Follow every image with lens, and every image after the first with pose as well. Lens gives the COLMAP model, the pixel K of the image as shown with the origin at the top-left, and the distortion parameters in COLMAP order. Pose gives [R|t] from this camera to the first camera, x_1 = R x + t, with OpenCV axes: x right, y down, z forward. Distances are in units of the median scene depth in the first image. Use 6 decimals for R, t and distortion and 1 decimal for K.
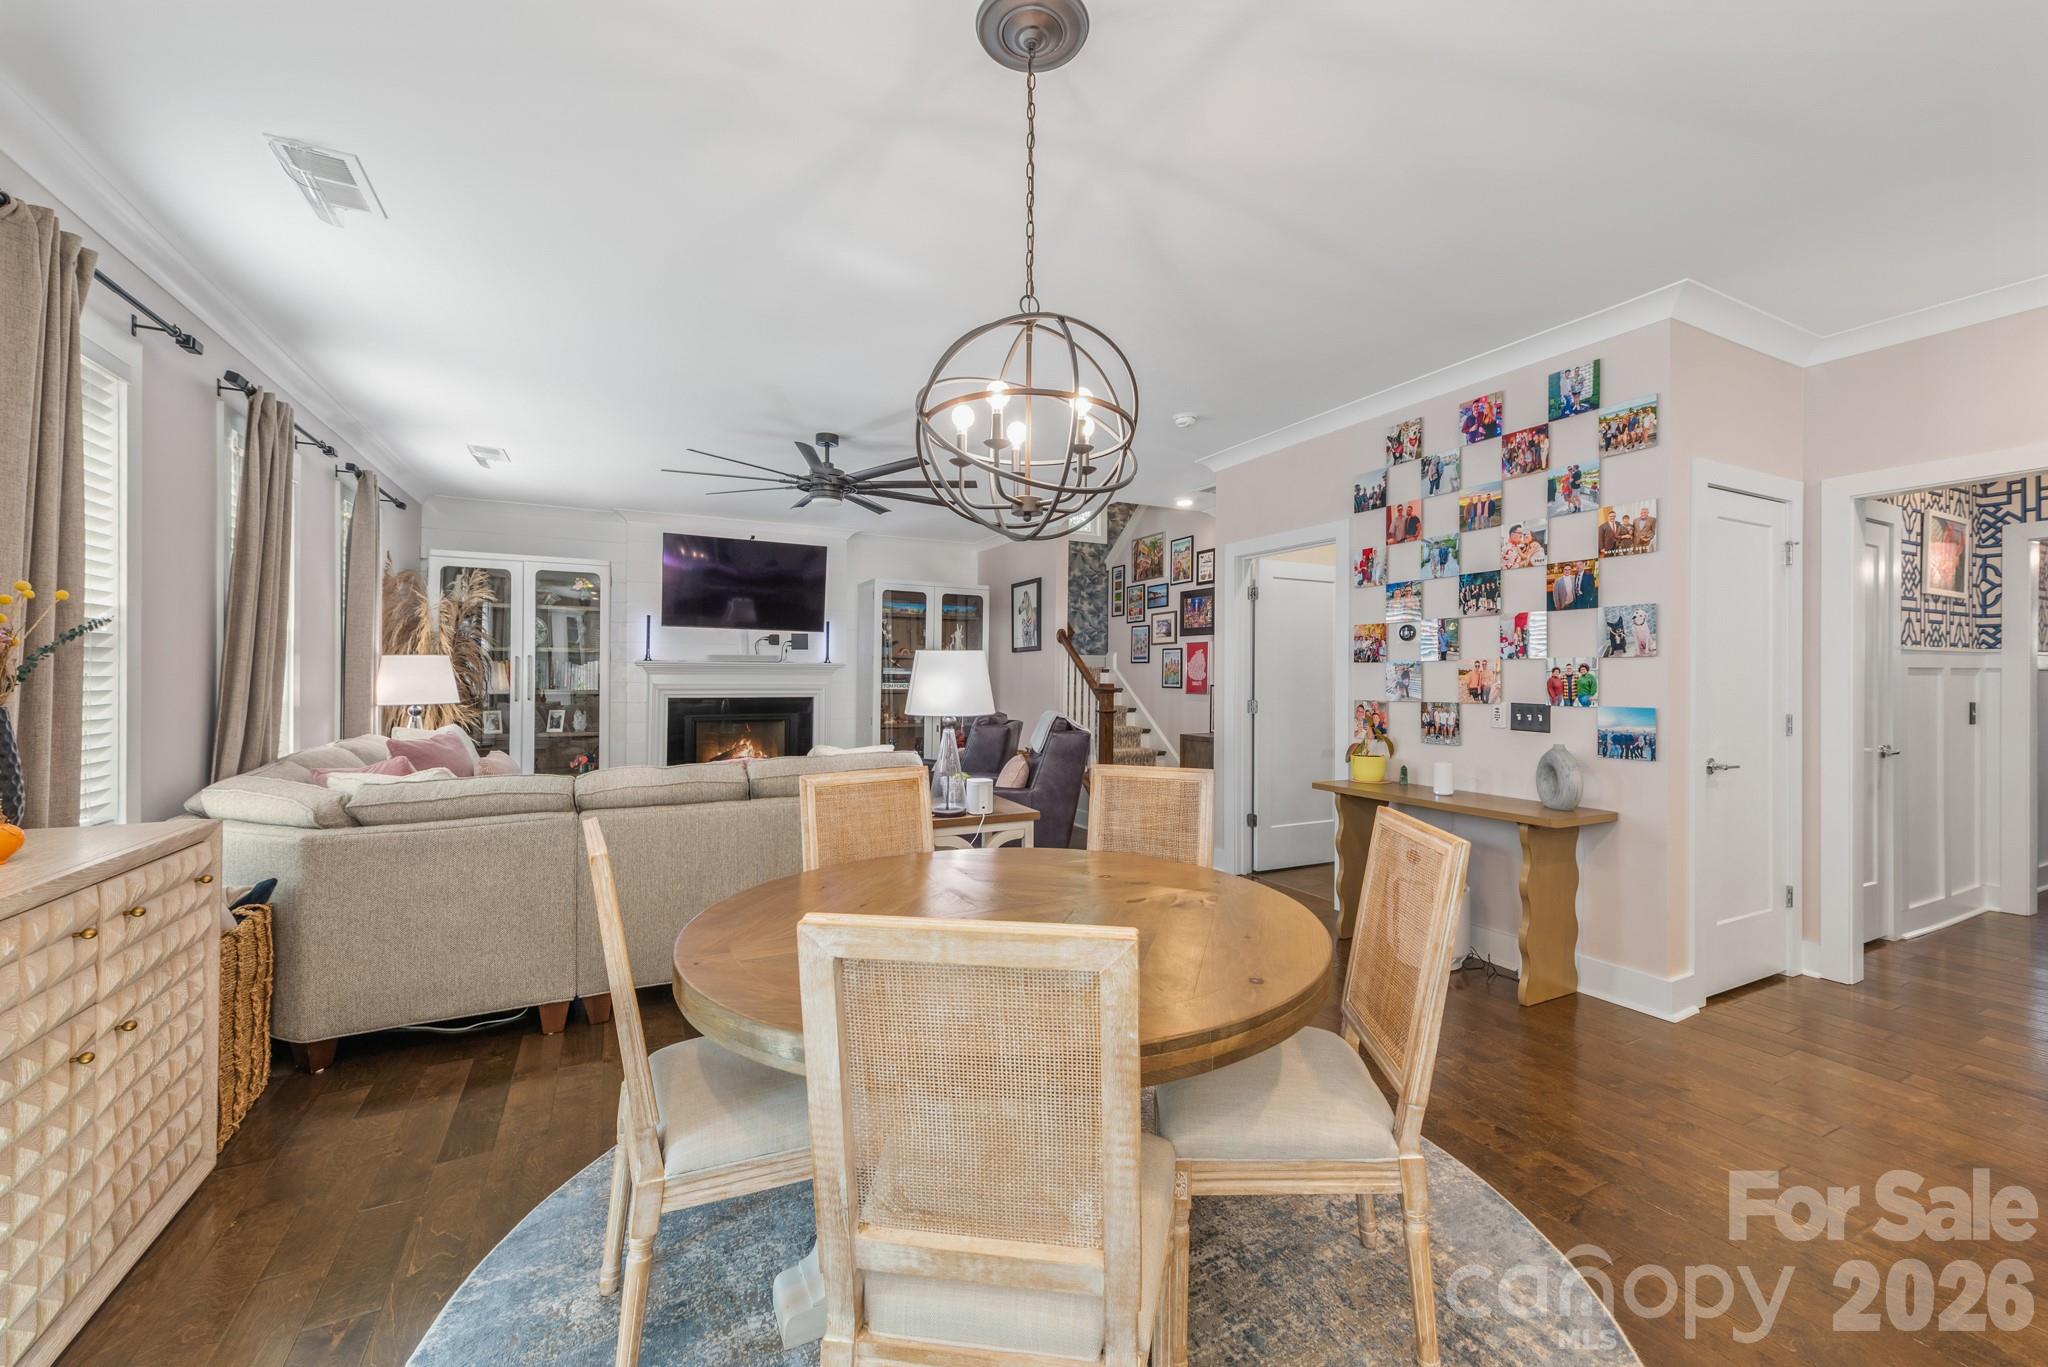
lens RADIAL K [[806.9, 0, 1028.6], [0, 806.9, 678.4], [0, 0, 1]] dist [0.002840, 0.000071]
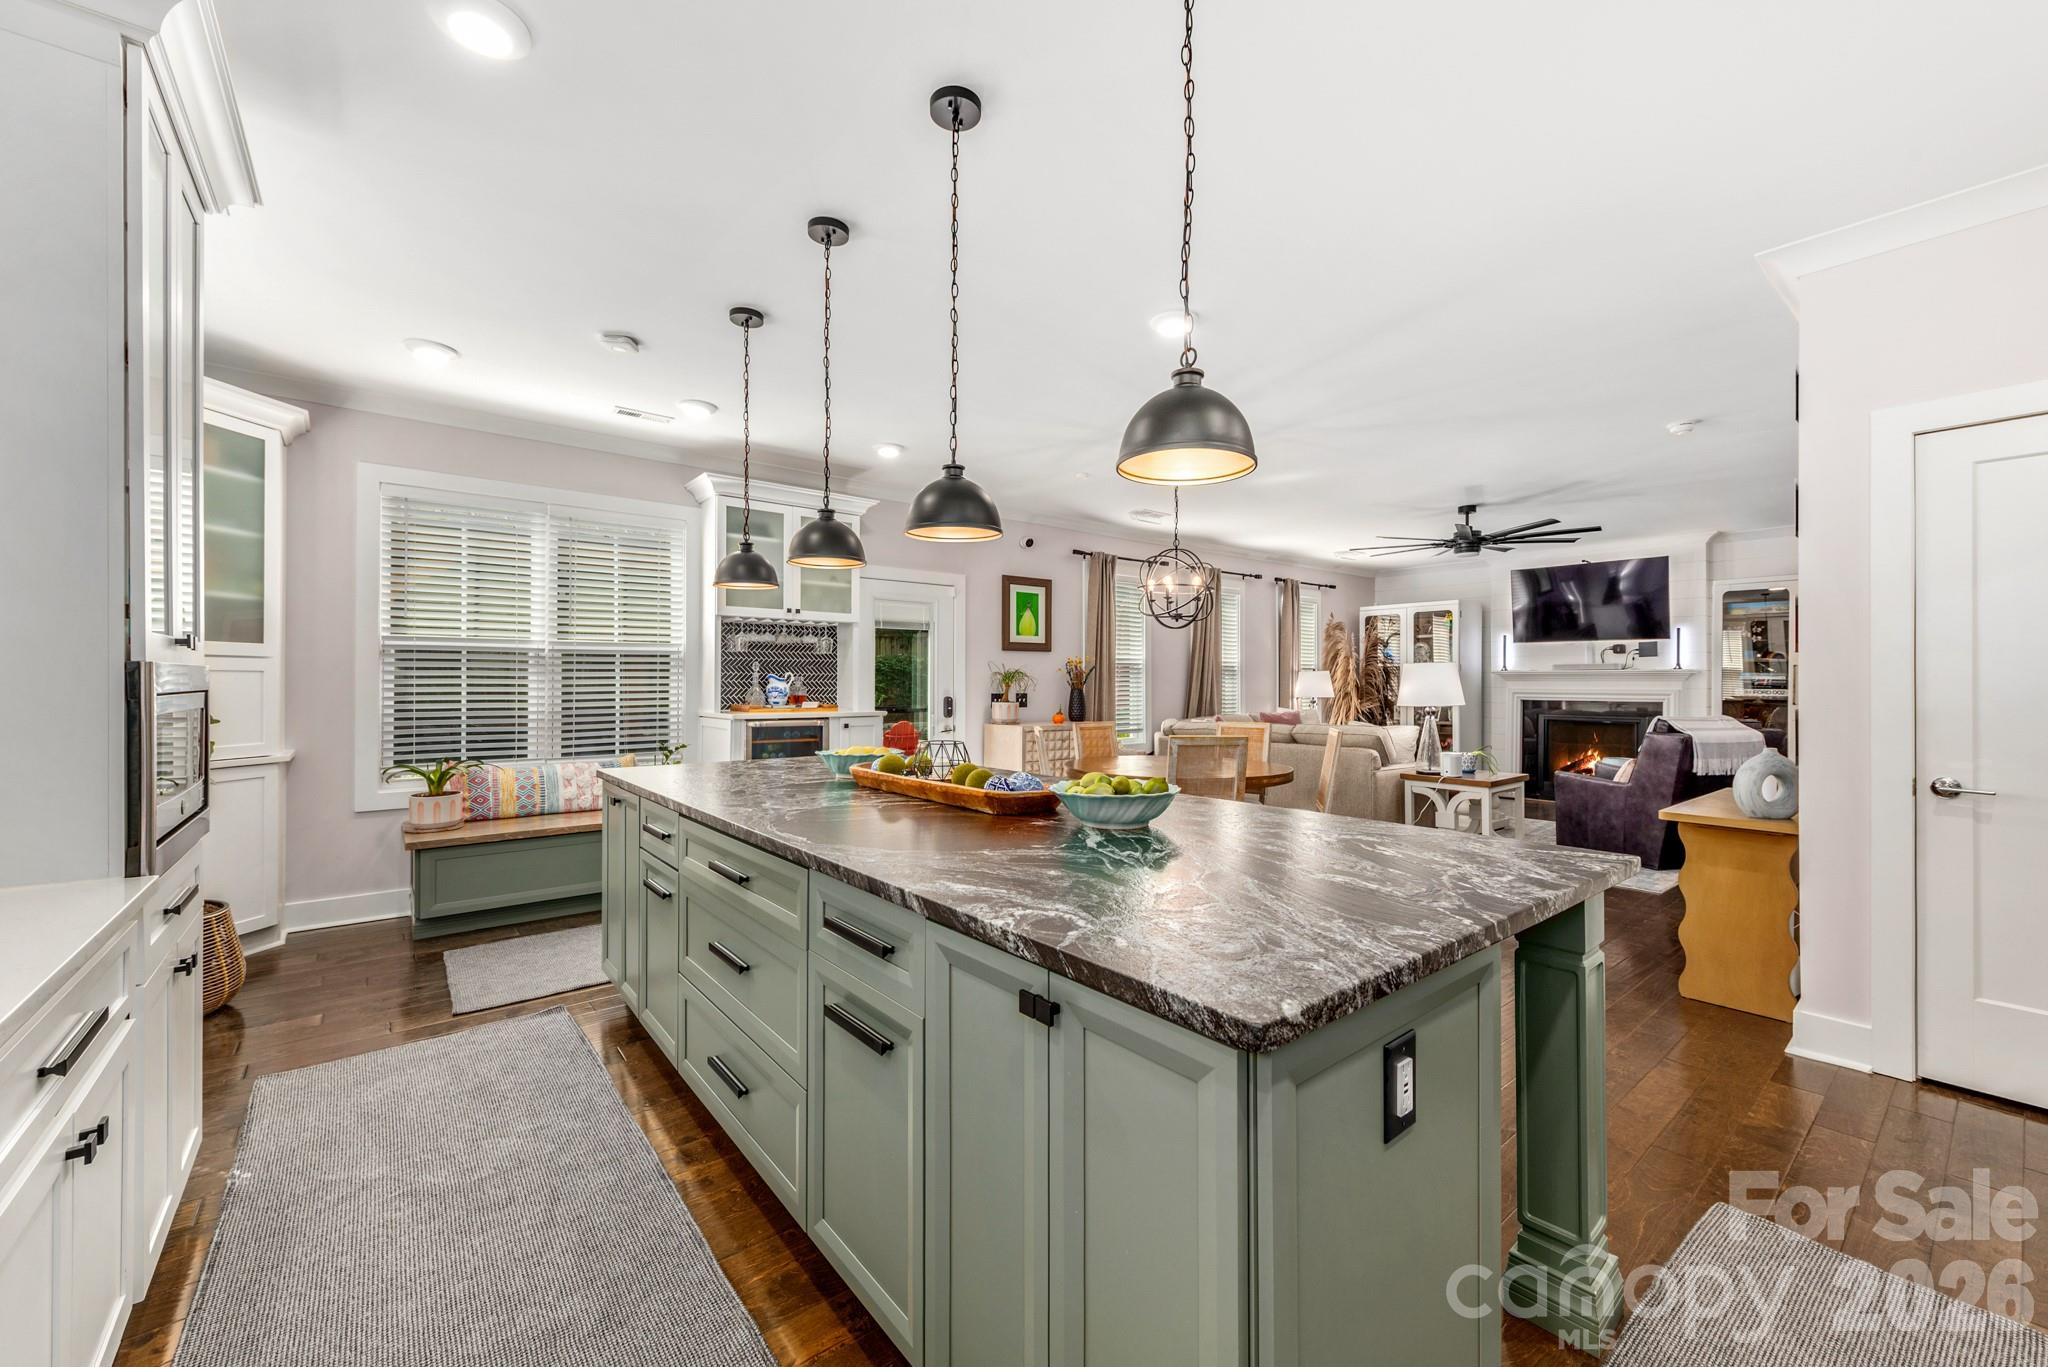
lens RADIAL K [[806.9, 0, 1028.6], [0, 806.9, 678.4], [0, 0, 1]] dist [0.002840, 0.000071]
pose [[0.214479, -0.010253, -0.976675, 0.963384], [-0.002763, 0.999935, -0.011104, 0.010570], [0.976725, 0.005080, 0.214437, -0.030213]]
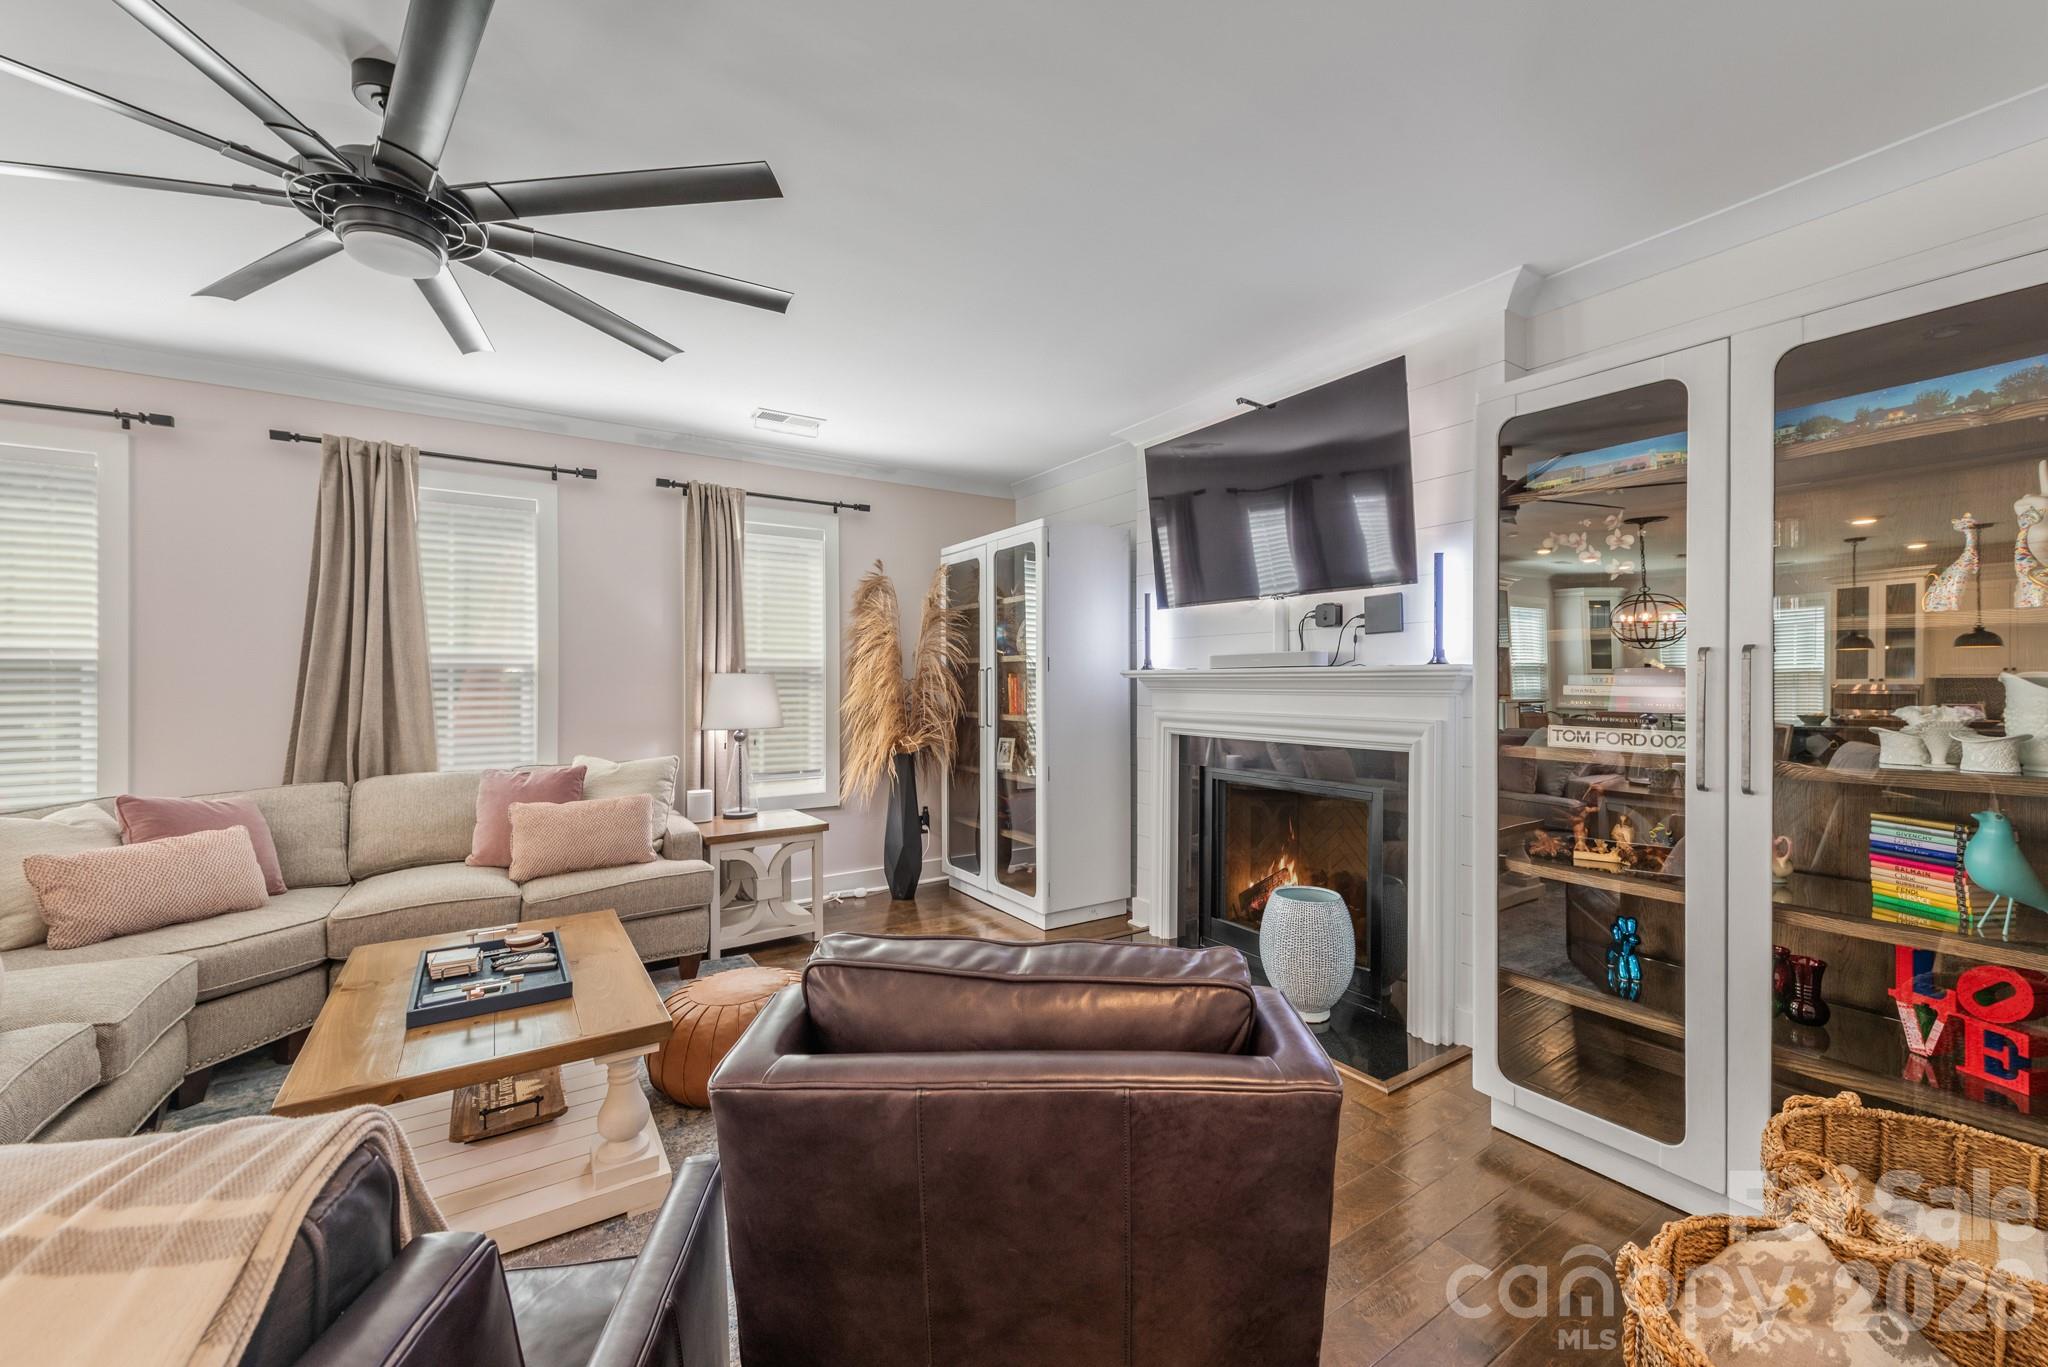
lens RADIAL K [[786.7, 0, 1057.8], [0, 786.7, 679.8], [0, 0, 1]] dist [0.002036, 0.000136]
pose [[0.145989, -0.004052, -0.989278, 0.146813], [0.005442, 0.999980, -0.003293, -0.020284], [0.989271, -0.004902, 0.146008, 1.304697]]
